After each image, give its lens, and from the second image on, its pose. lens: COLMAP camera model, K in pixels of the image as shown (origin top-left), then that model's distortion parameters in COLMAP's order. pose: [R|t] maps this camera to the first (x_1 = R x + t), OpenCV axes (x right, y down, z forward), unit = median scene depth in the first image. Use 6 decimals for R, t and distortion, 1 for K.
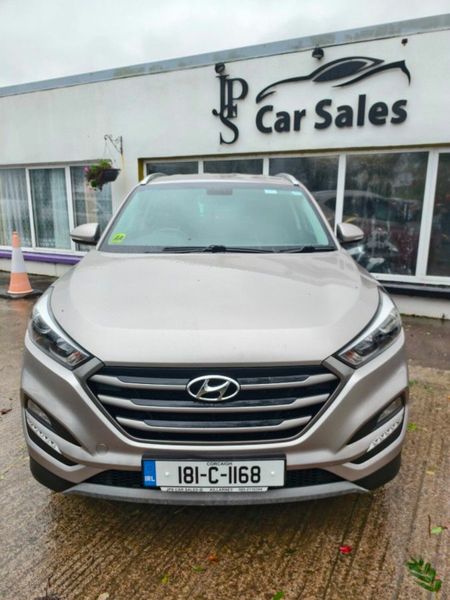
lens RADIAL K [[412.1, 0, 225.0], [0, 412.1, 300.0], [0, 0, 1]] dist [0.008778, -0.000622]
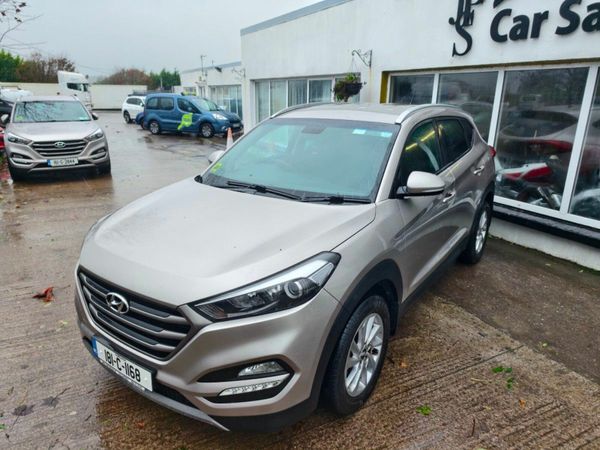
lens RADIAL K [[413.3, 0, 308.7], [0, 413.3, 222.8], [0, 0, 1]] dist [0.012358, -0.006682]
pose [[0.822074, 0.171898, -0.542812, 0.303499], [-0.135763, 0.985019, 0.106328, -0.070955], [0.552958, -0.013716, 0.833096, 0.054098]]
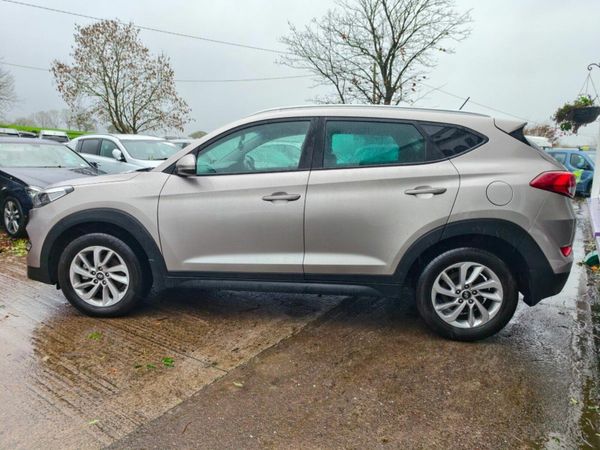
lens RADIAL K [[412.1, 0, 301.8], [0, 412.1, 217.8], [0, 0, 1]] dist [0.008778, -0.000622]
pose [[-0.098049, 0.145656, -0.984465, 0.650117], [-0.244200, 0.955465, 0.165686, -0.137876], [0.964755, 0.256652, -0.058113, 0.689177]]
